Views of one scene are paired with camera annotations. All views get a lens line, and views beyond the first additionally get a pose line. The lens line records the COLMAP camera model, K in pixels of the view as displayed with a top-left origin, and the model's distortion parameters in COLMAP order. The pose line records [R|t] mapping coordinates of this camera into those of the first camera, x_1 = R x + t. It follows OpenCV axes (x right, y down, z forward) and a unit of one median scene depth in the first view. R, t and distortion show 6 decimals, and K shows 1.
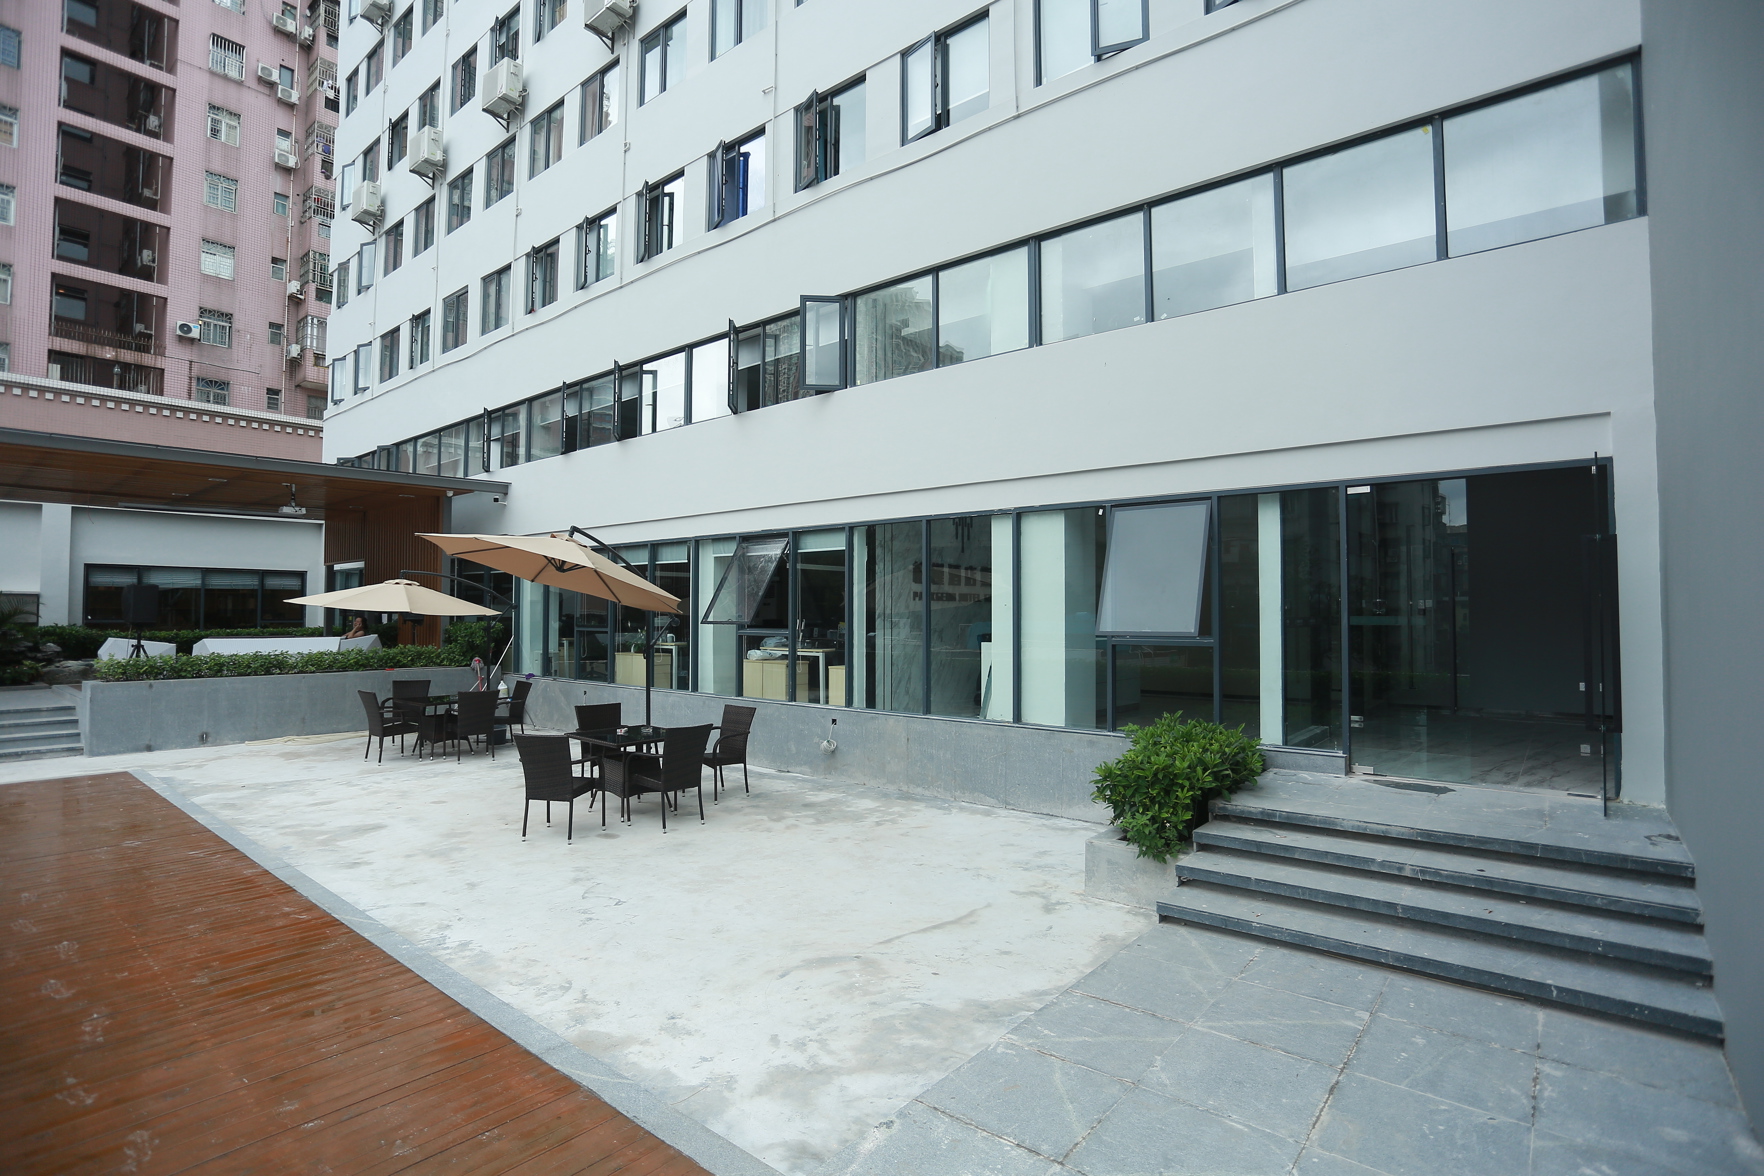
lens RADIAL K [[854.7, 0, 882.0], [0, 854.7, 588.0], [0, 0, 1]] dist [-0.064015, 0.024358]
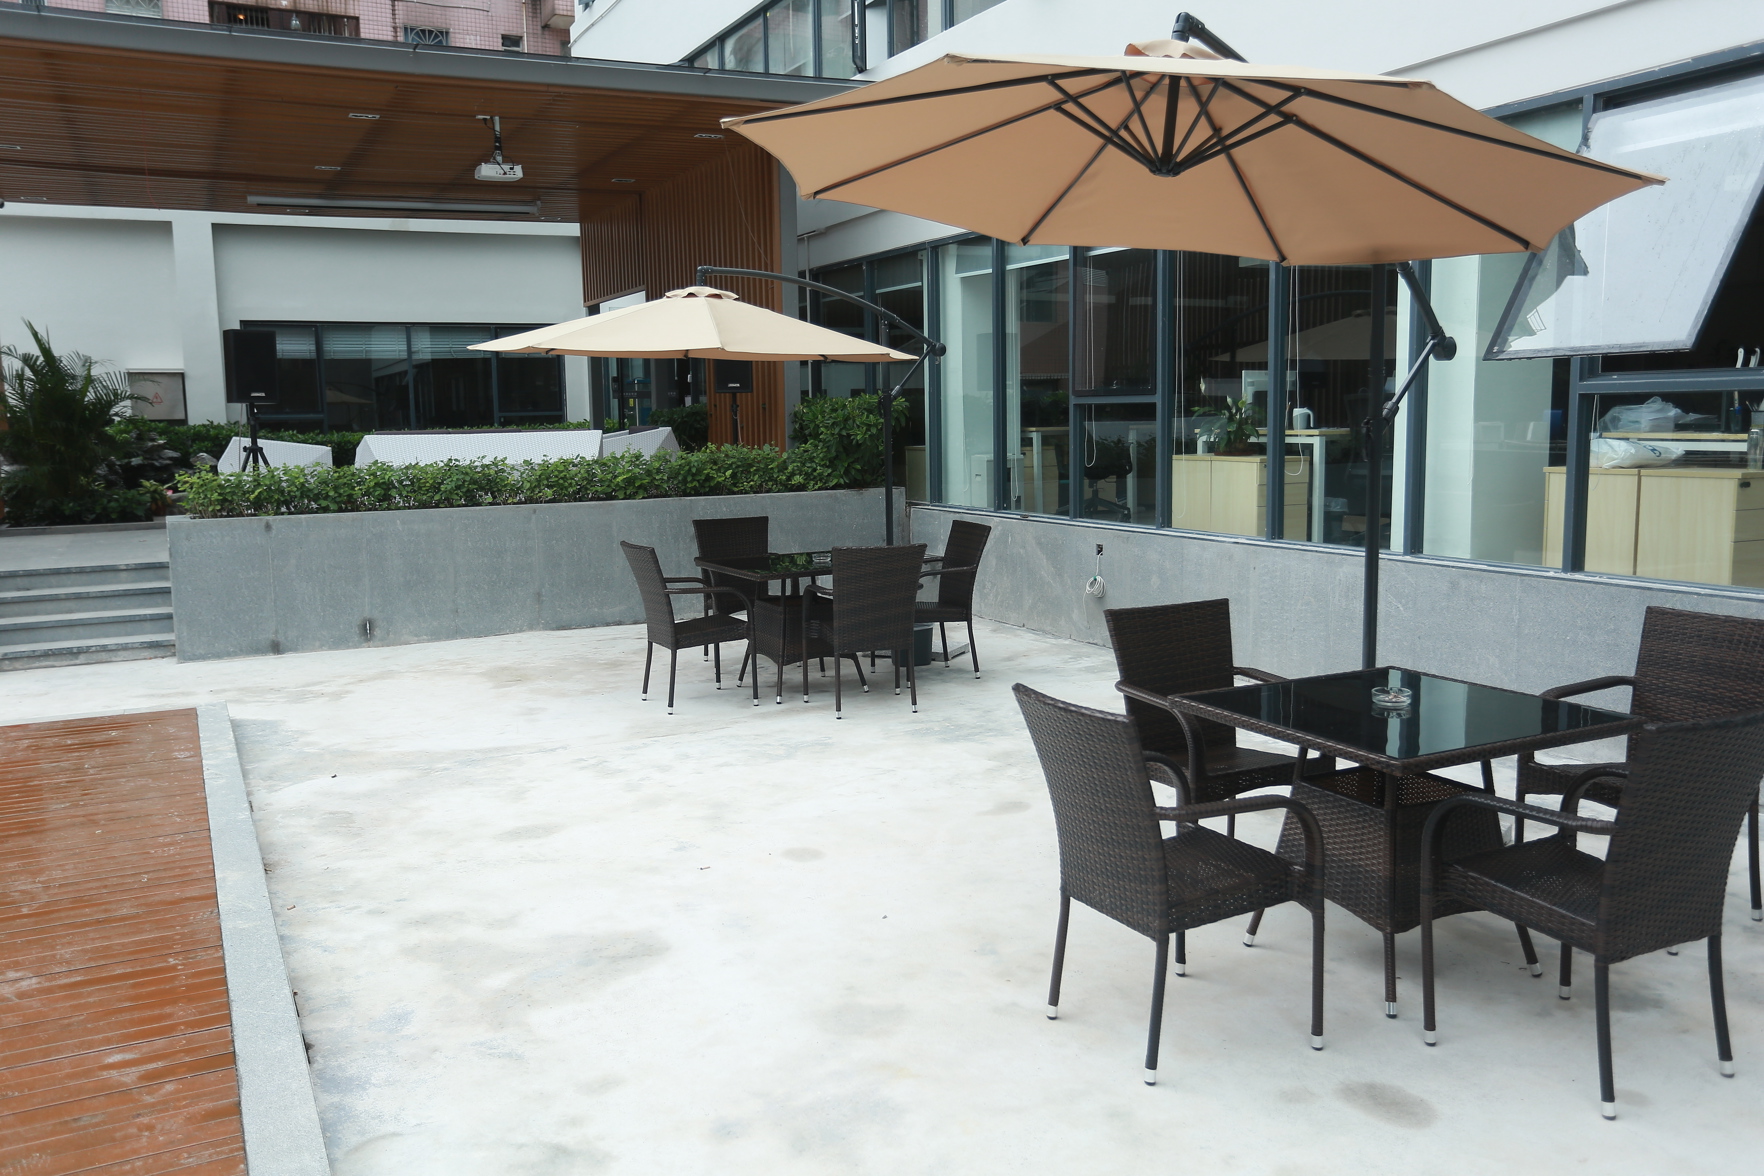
lens RADIAL K [[1409.1, 0, 857.1], [0, 1409.1, 587.8], [0, 0, 1]] dist [-0.002365, 0.001577]
pose [[0.909538, 0.031930, -0.414393, -0.213156], [0.033748, 0.988079, 0.150206, 0.040990], [0.414249, -0.150603, 0.897617, 0.395413]]
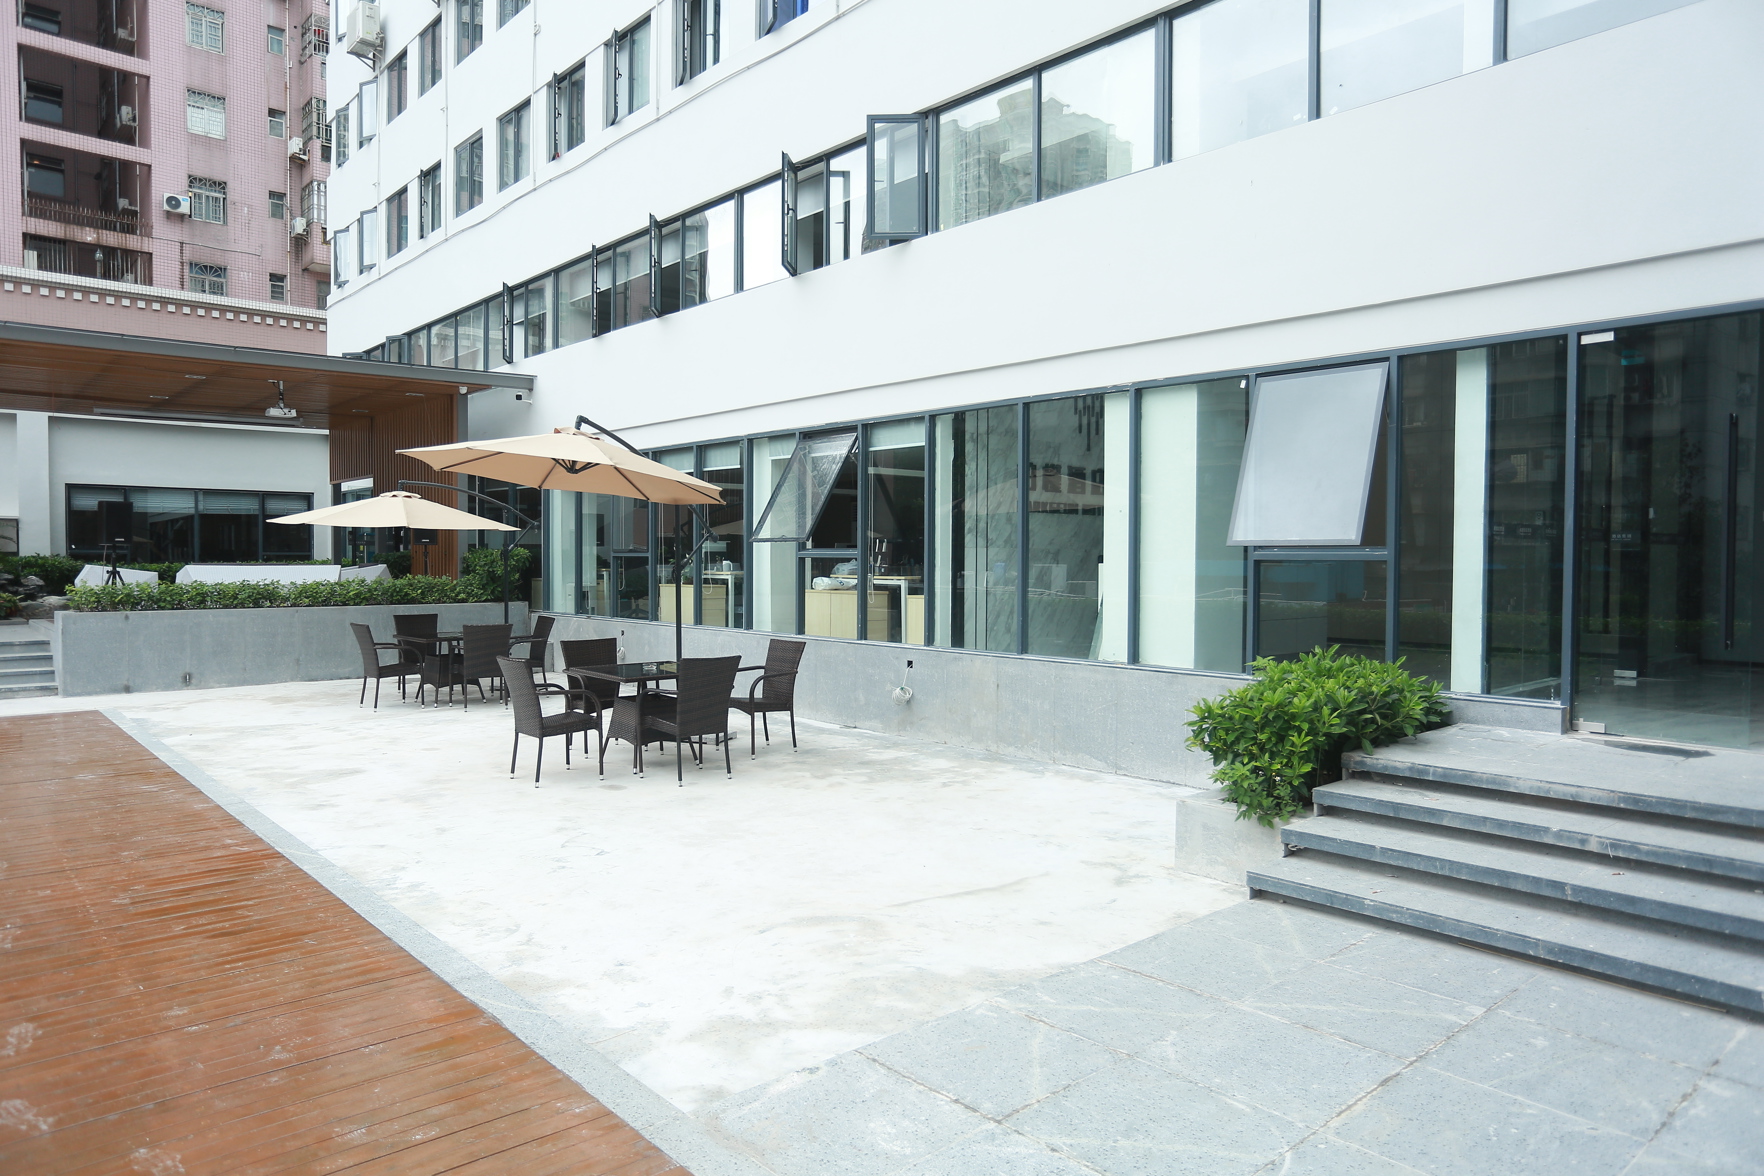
lens RADIAL K [[1125.2, 0, 882.0], [0, 1125.2, 588.0], [0, 0, 1]] dist [-0.047687, 0.039312]
pose [[0.988439, 0.005668, -0.151515, 0.073125], [0.003046, 0.998357, 0.057220, 0.025964], [0.151591, -0.057020, 0.986797, -0.024067]]
